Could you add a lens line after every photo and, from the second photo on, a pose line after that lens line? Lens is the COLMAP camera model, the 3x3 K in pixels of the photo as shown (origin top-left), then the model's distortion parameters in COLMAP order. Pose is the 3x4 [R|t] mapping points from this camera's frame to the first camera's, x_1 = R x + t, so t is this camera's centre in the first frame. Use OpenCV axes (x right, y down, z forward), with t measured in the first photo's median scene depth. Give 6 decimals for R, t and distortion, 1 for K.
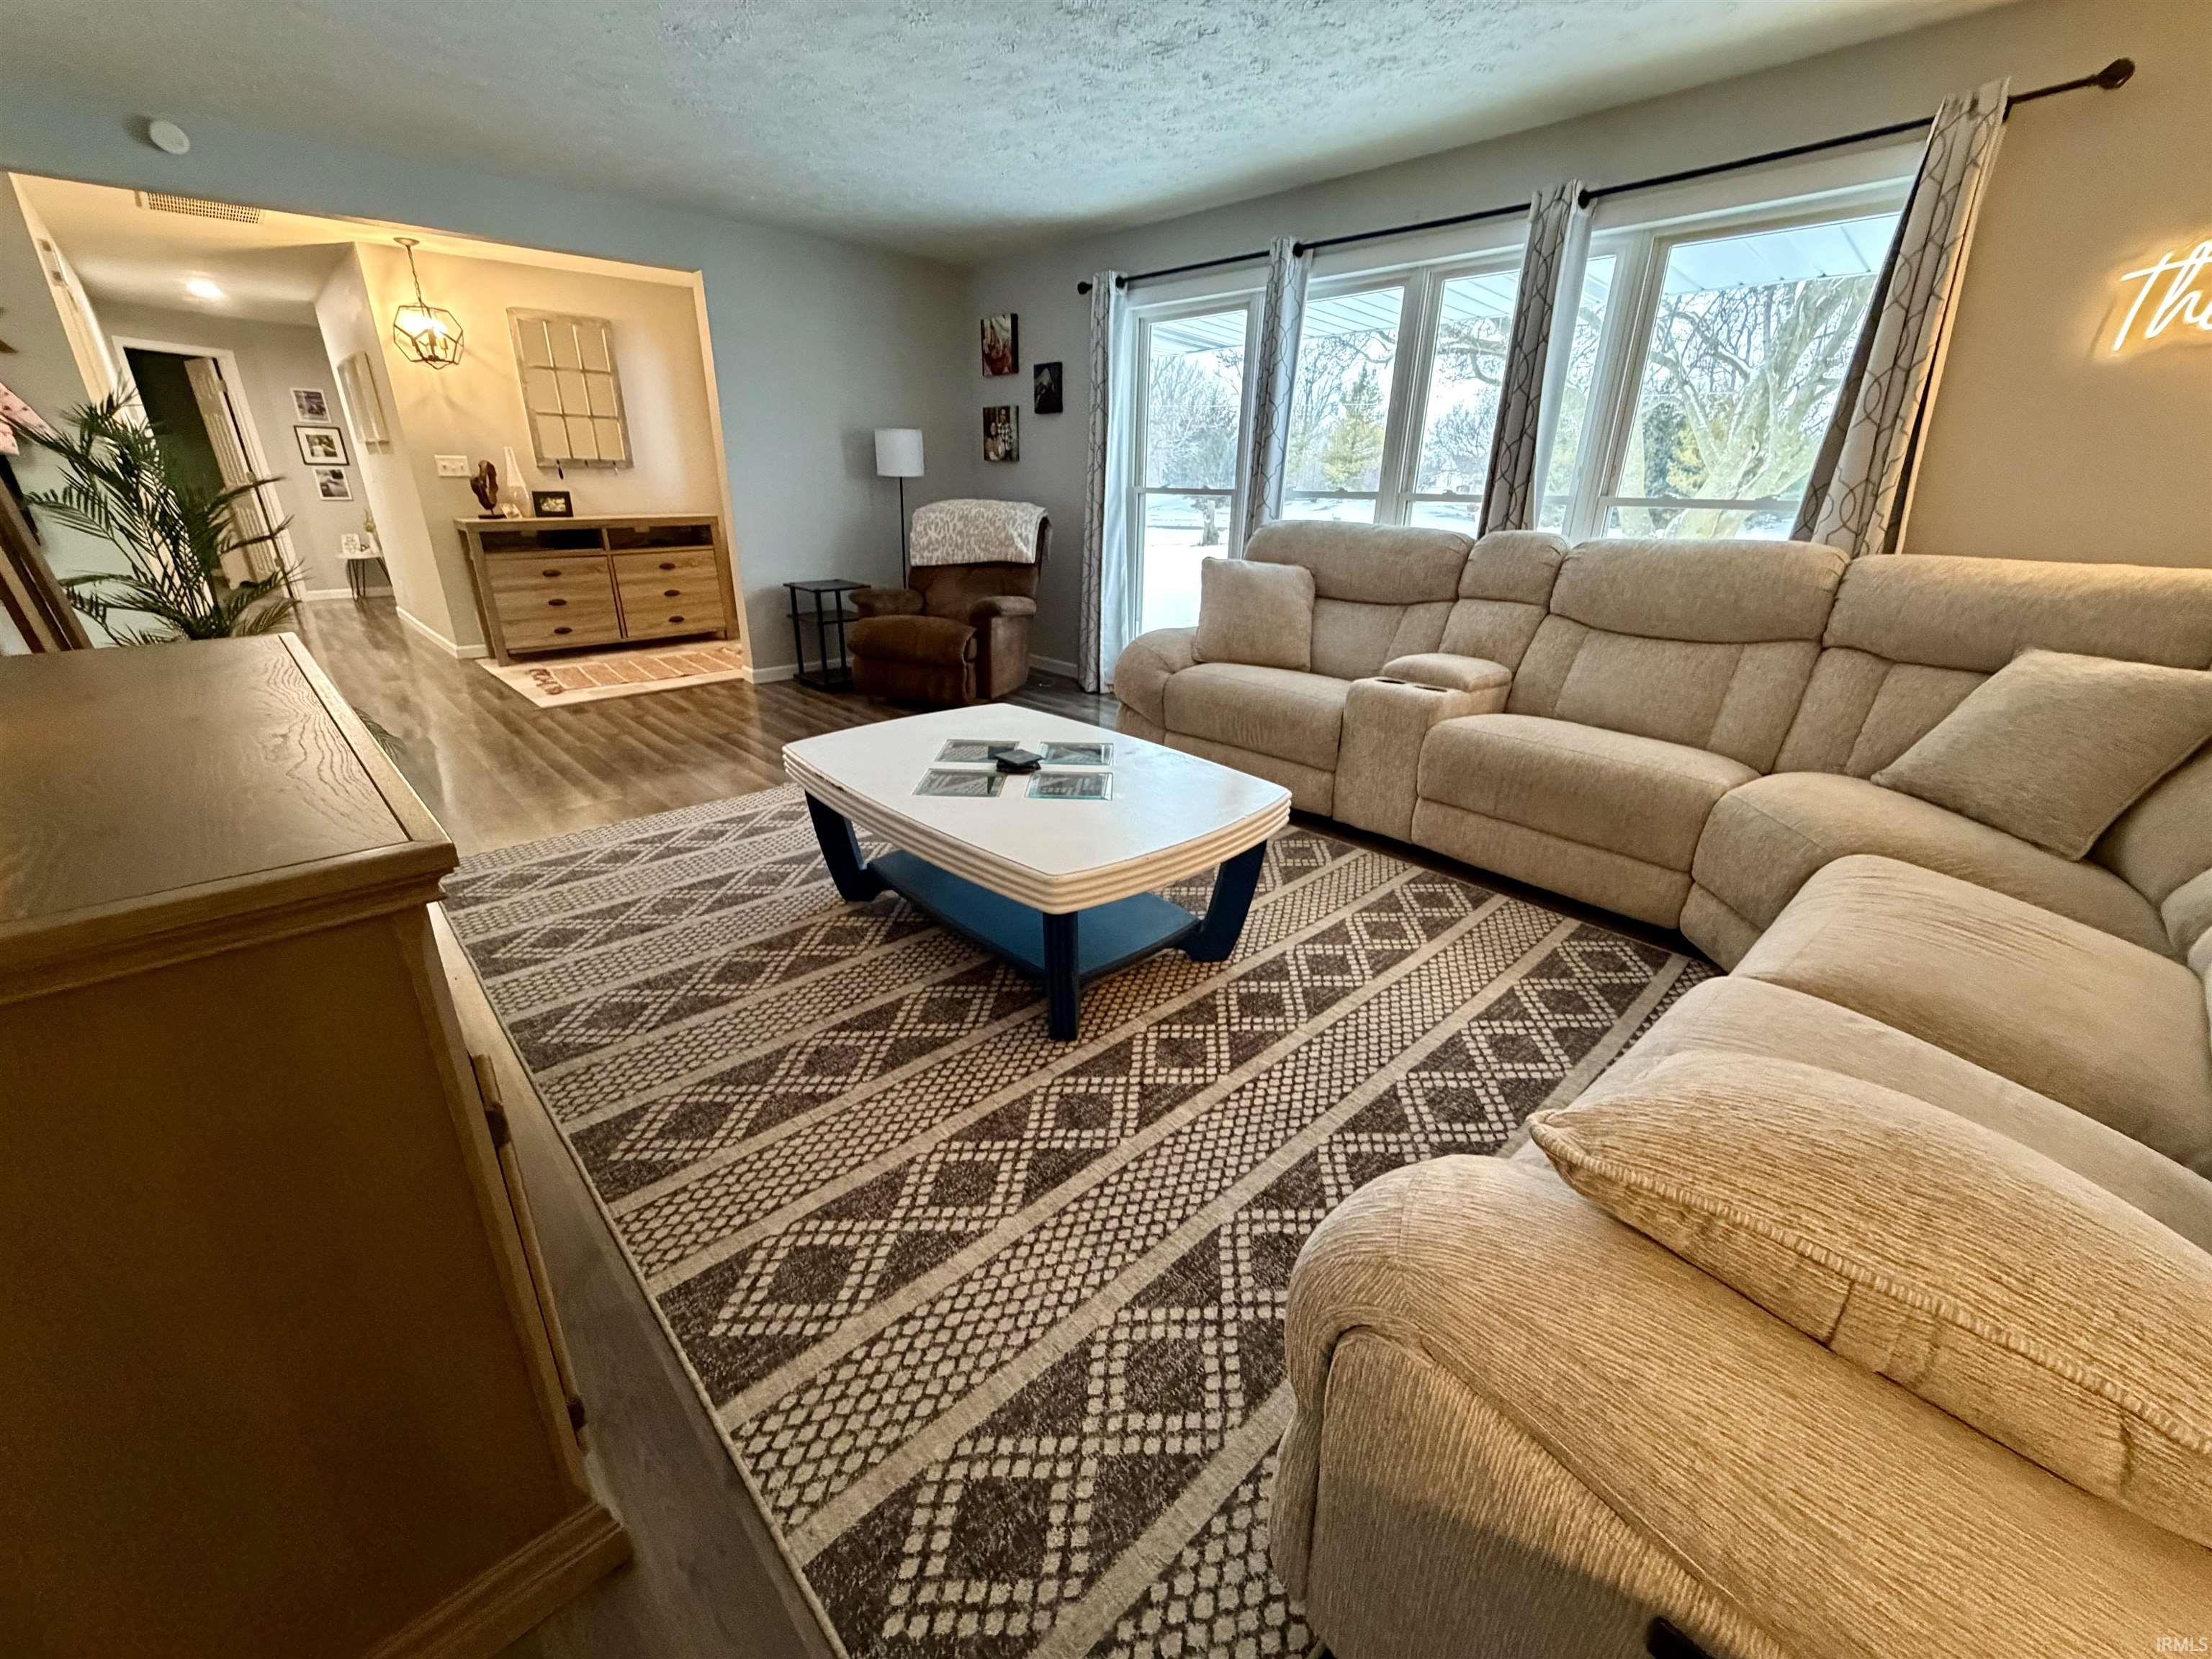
lens RADIAL K [[888.9, 0, 1129.7], [0, 888.9, 829.1], [0, 0, 1]] dist [0.002274, -0.000310]
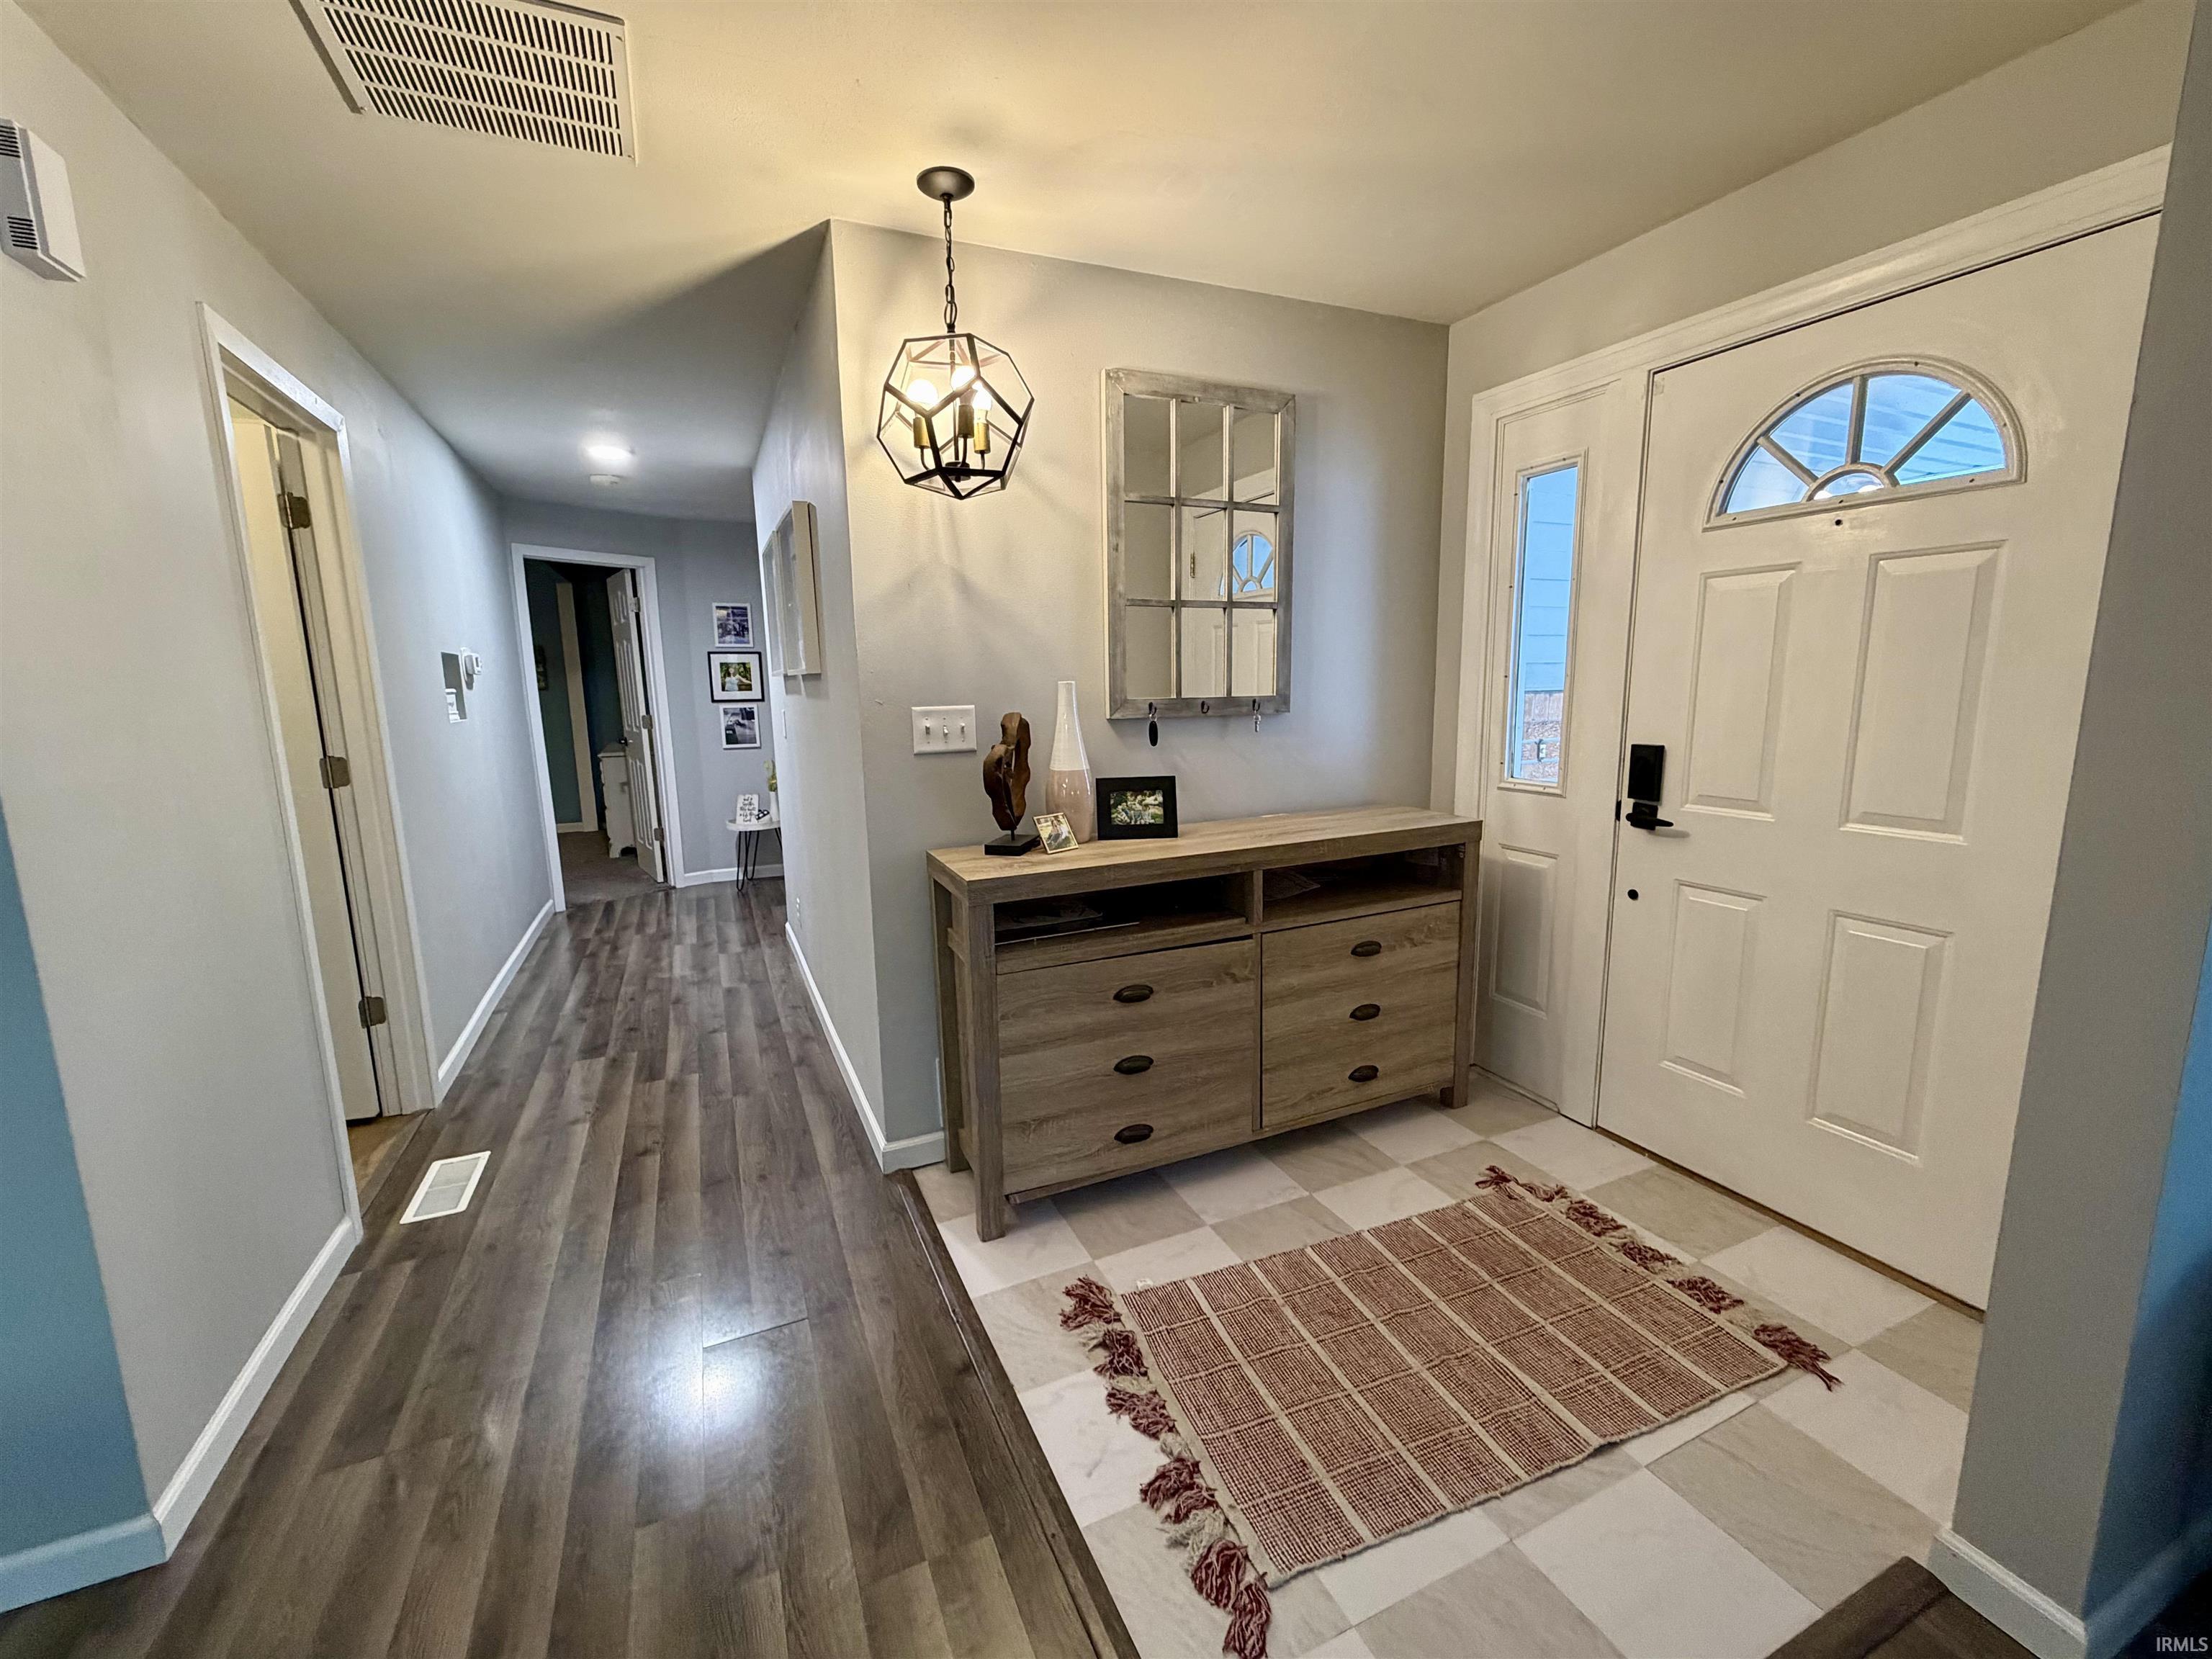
lens RADIAL K [[888.9, 0, 1141.4], [0, 888.9, 818.6], [0, 0, 1]] dist [0.002274, -0.000310]
pose [[0.953795, 0.016858, -0.299984, -0.521369], [-0.079448, 0.977038, -0.197698, -0.278184], [0.289763, 0.212396, 0.933234, 0.618247]]
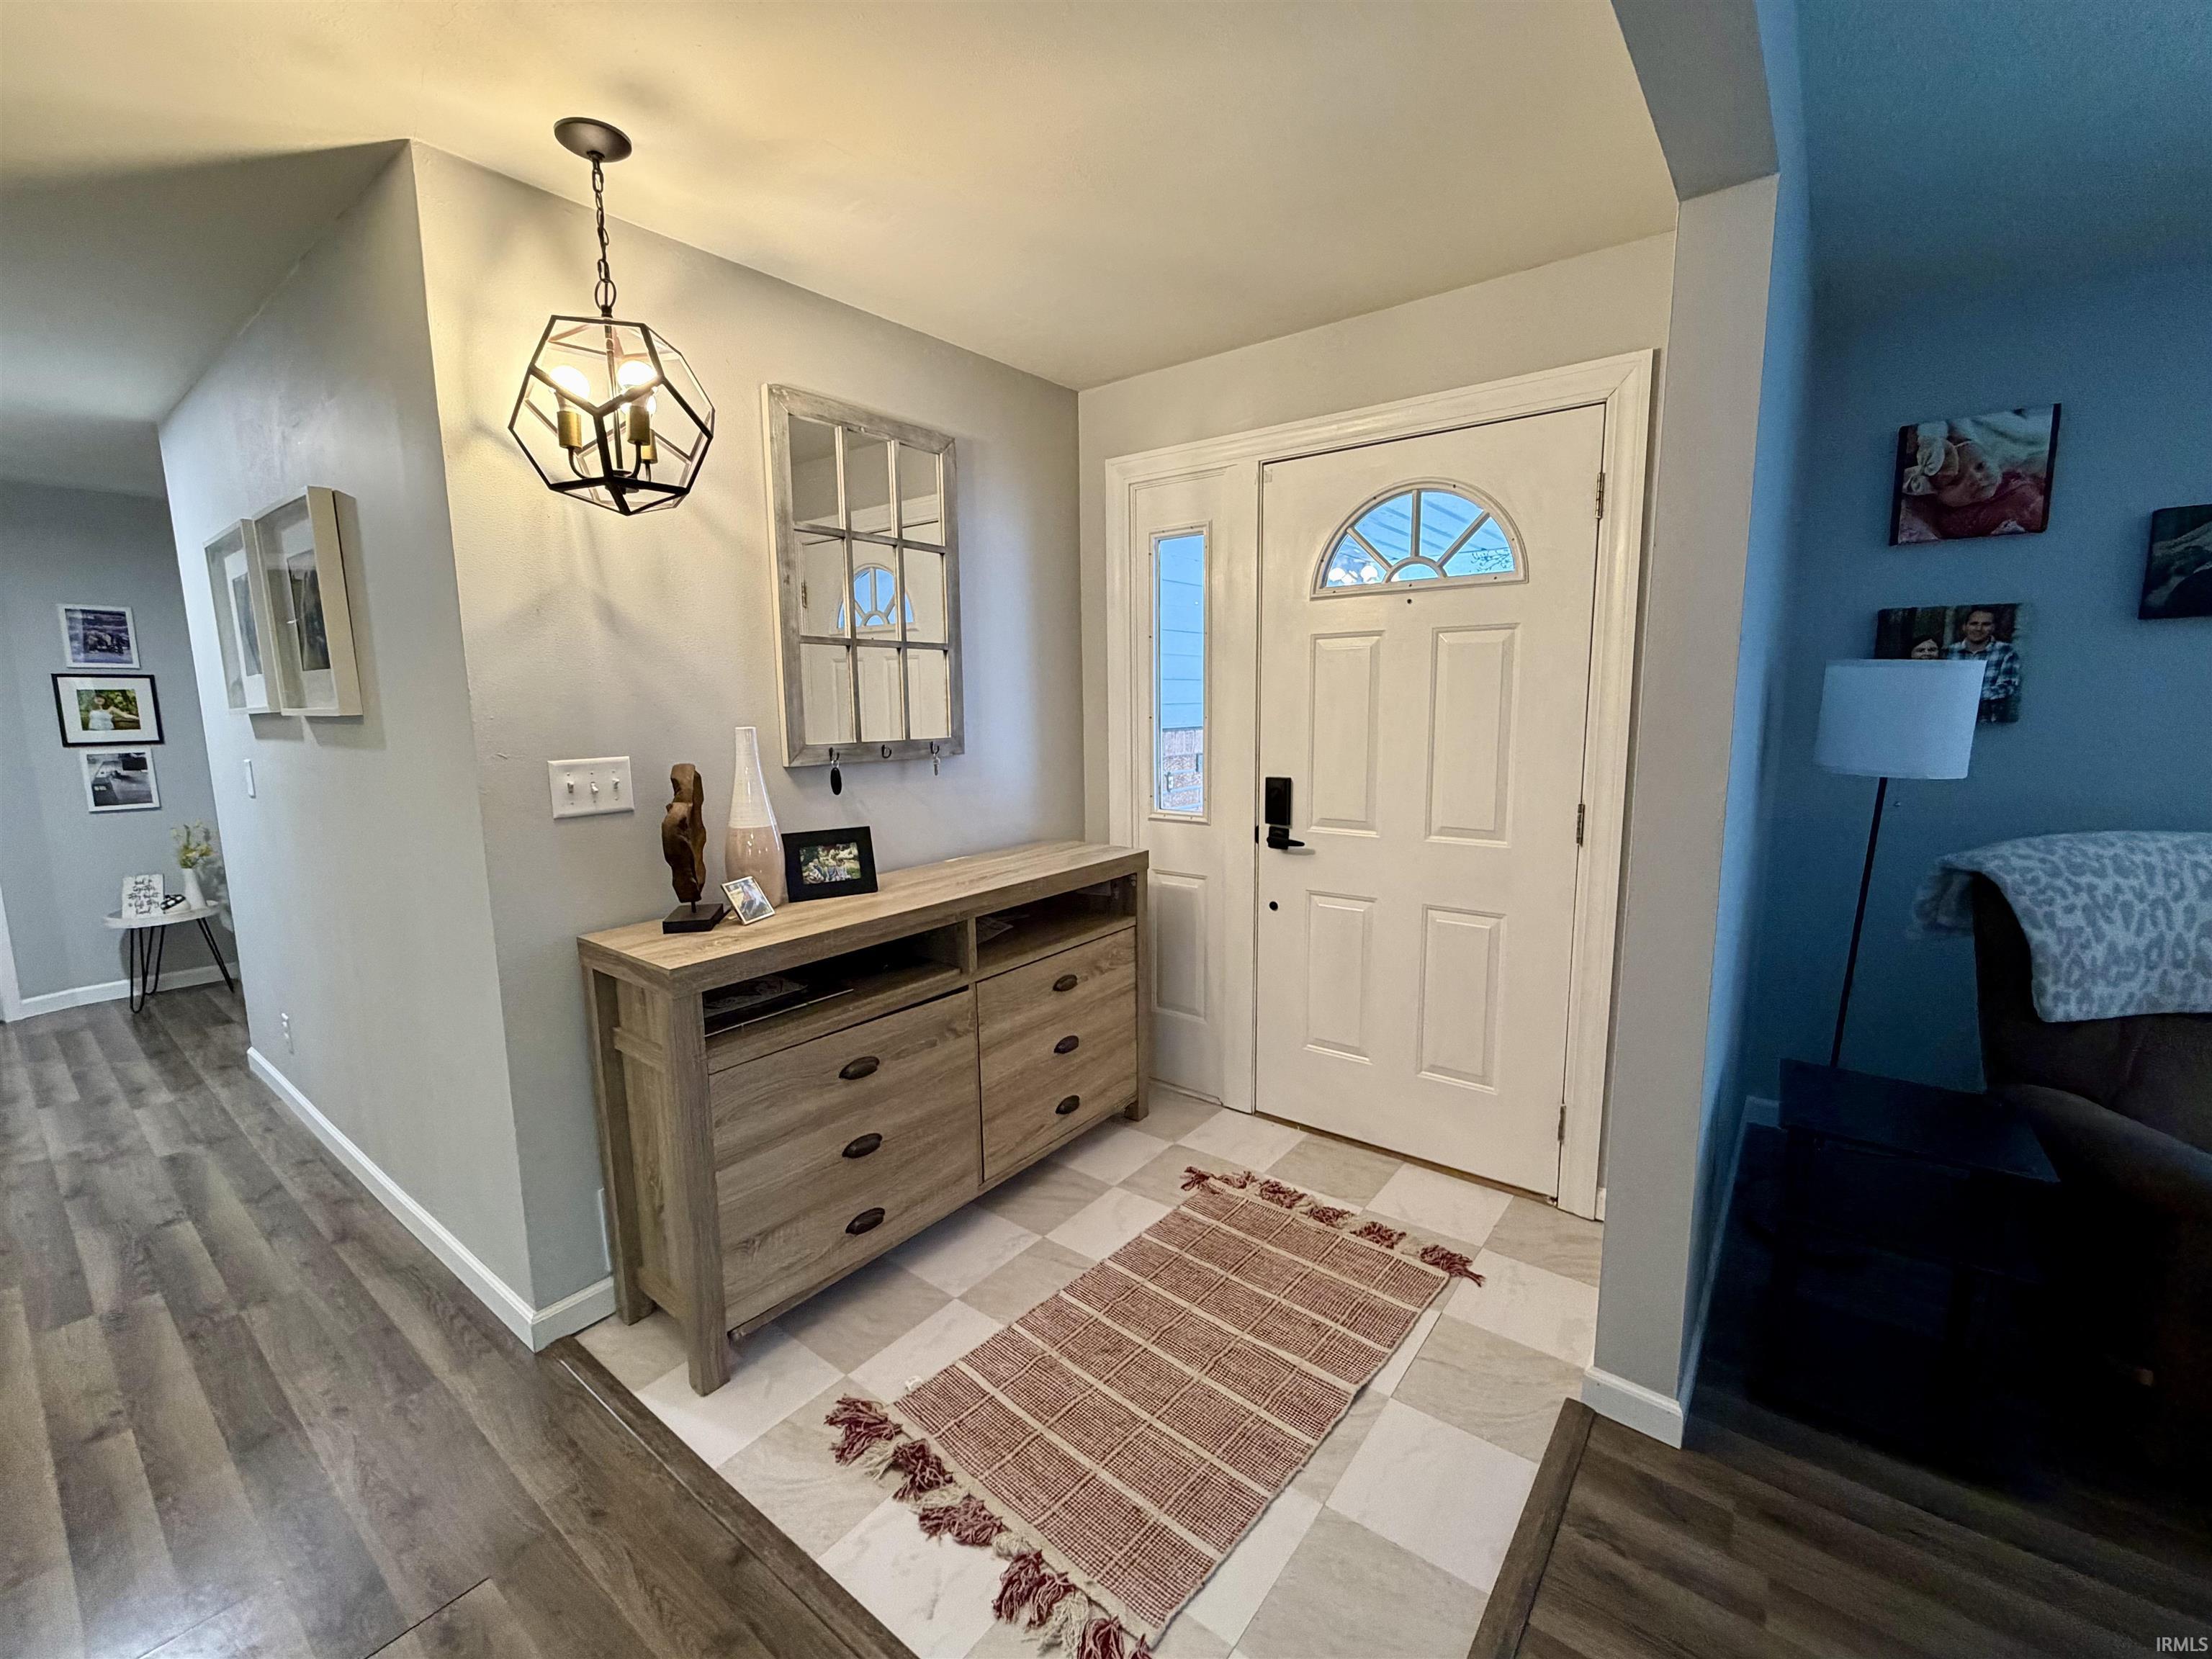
lens RADIAL K [[888.9, 0, 1108.1], [0, 888.9, 821.9], [0, 0, 1]] dist [0.002274, -0.000310]
pose [[0.987211, -0.046502, 0.152483, -0.585753], [0.080293, 0.971368, -0.223601, -0.287282], [-0.137719, 0.232985, 0.962679, 0.616700]]
